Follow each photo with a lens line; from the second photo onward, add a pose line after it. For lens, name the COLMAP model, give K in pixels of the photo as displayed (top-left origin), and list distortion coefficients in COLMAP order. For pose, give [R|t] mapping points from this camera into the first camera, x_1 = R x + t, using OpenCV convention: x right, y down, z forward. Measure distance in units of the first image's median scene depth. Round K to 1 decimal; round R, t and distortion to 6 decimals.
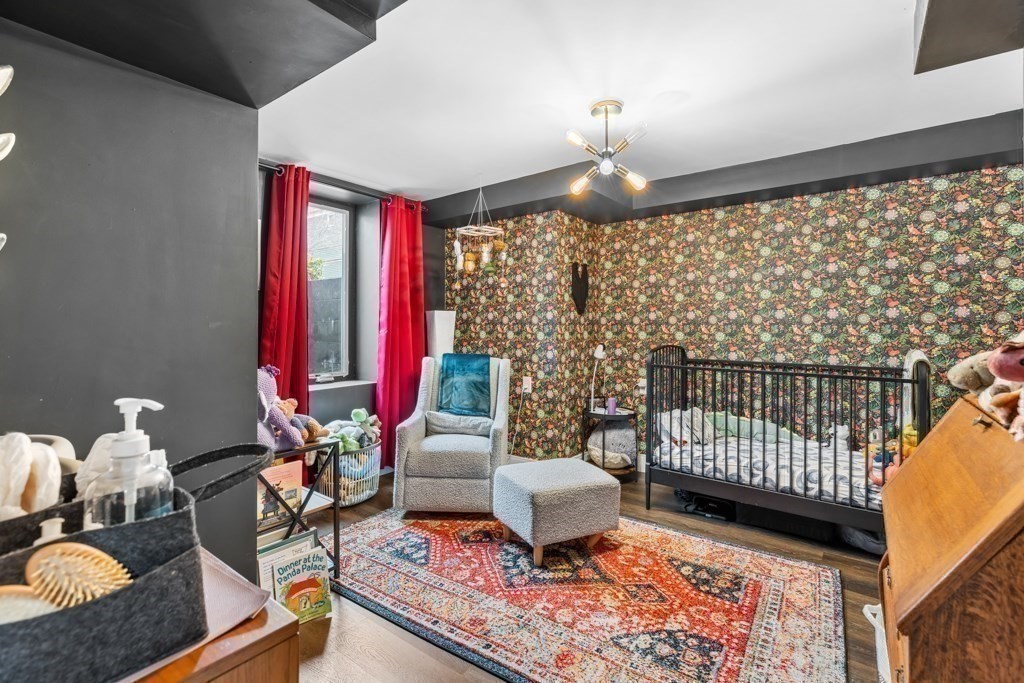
lens RADIAL K [[458.5, 0, 517.6], [0, 458.5, 333.2], [0, 0, 1]] dist [0.002650, 0.000383]
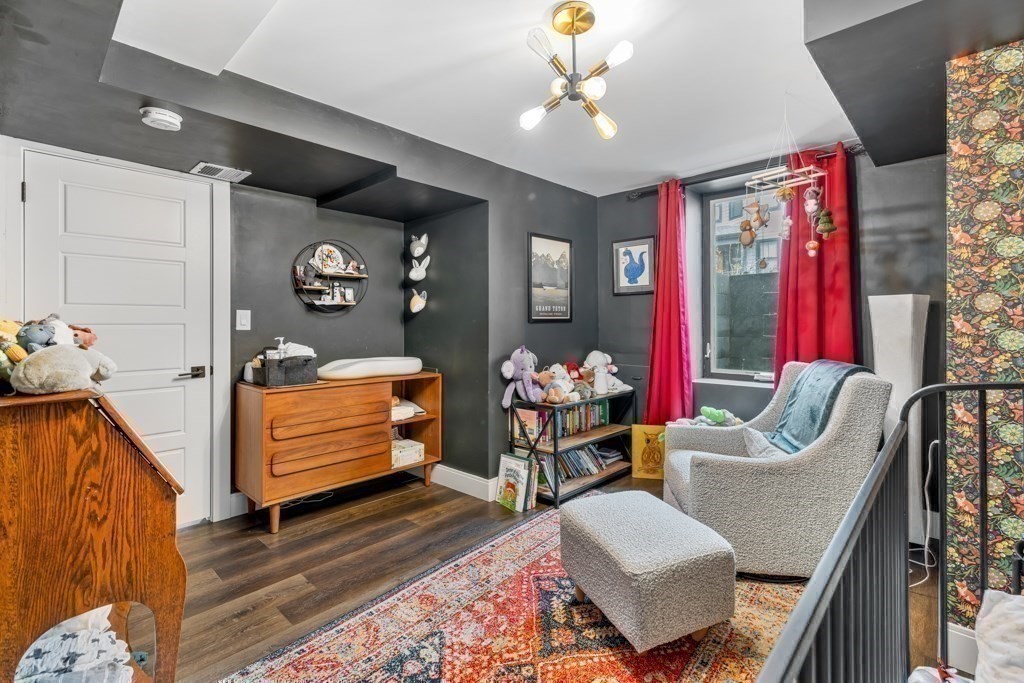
lens RADIAL K [[458.5, 0, 517.0], [0, 458.5, 332.0], [0, 0, 1]] dist [0.002650, 0.000383]
pose [[-0.111625, 0.008806, -0.993711, 1.076514], [-0.004798, 0.999944, 0.009400, -0.001697], [0.993739, 0.005817, -0.111577, 1.161610]]
